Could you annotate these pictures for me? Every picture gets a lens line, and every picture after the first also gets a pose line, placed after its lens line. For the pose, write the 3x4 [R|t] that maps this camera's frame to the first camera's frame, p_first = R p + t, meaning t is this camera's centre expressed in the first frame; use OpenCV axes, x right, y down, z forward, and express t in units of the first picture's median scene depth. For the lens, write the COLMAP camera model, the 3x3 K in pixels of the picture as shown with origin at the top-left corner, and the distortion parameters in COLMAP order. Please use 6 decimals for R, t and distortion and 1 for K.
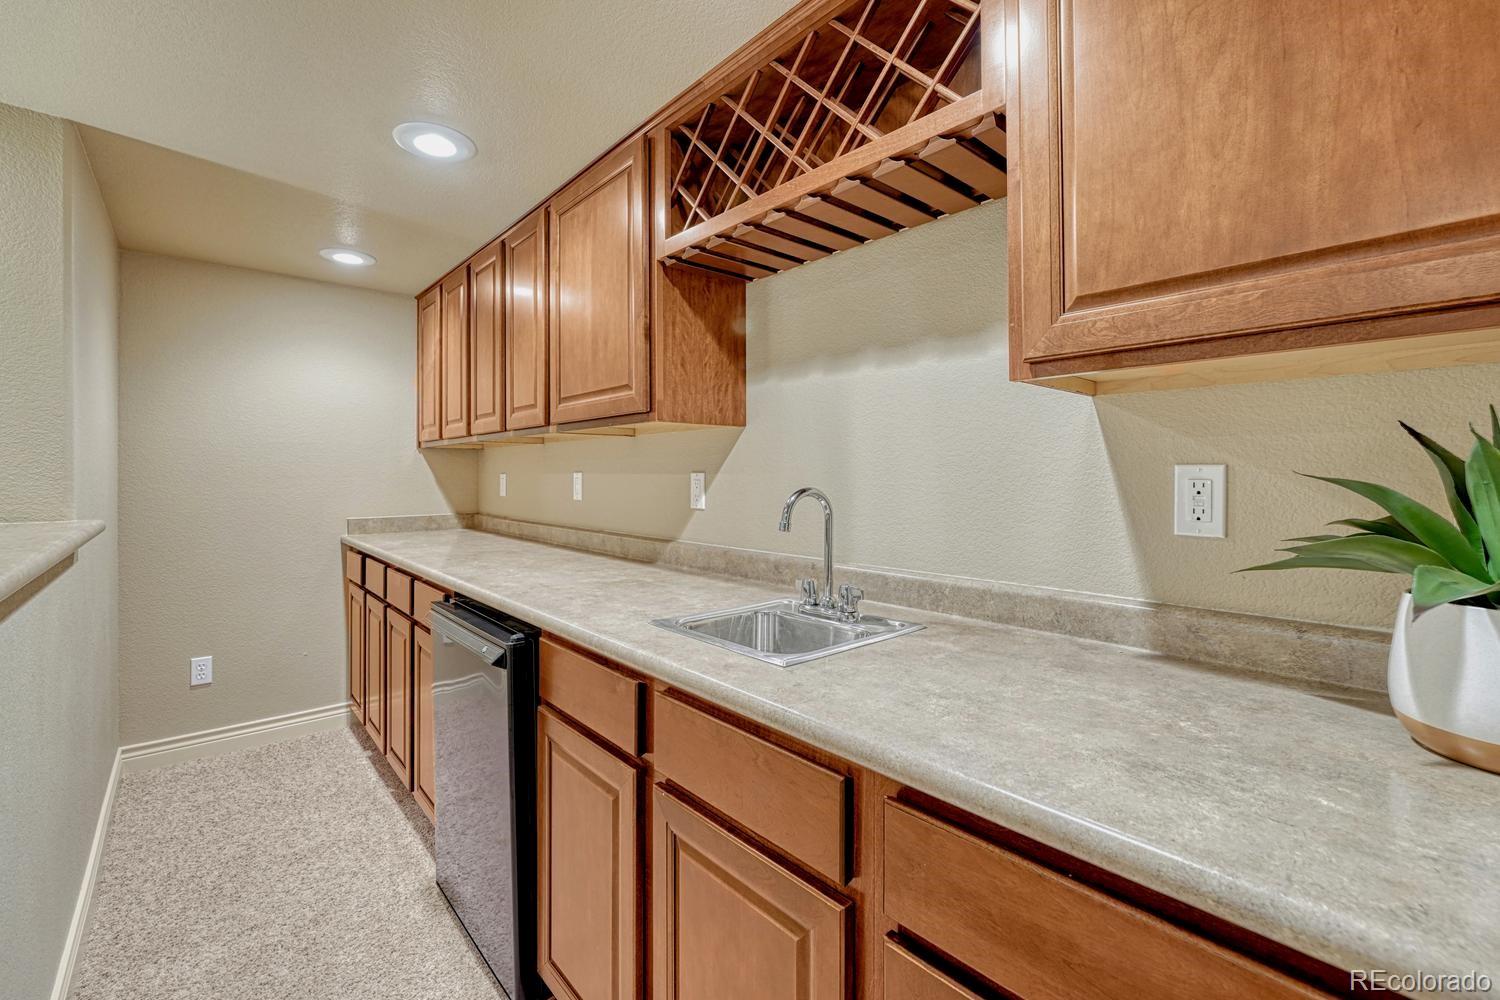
lens RADIAL K [[634.2, 0, 749.7], [0, 634.2, 465.4], [0, 0, 1]] dist [-0.000502, -0.000202]
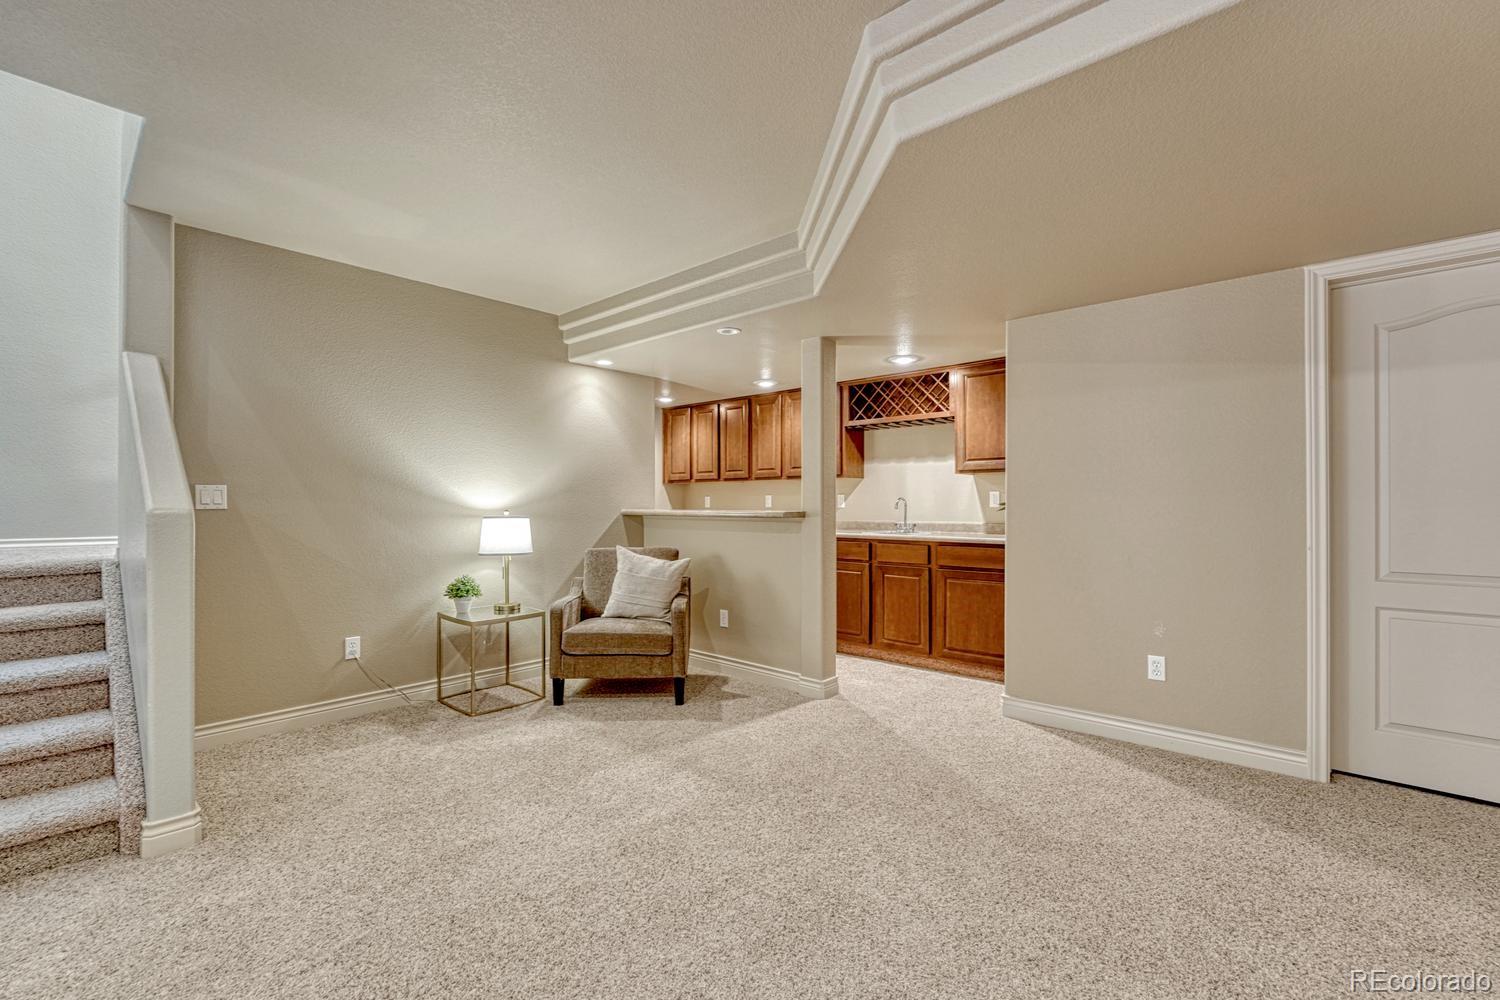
lens RADIAL K [[634.2, 0, 751.6], [0, 634.2, 503.5], [0, 0, 1]] dist [-0.000502, -0.000202]
pose [[0.993344, -0.002782, 0.115148, -1.079344], [0.000979, 0.999876, 0.015710, 0.008590], [-0.115177, -0.015493, 0.993224, -2.318762]]
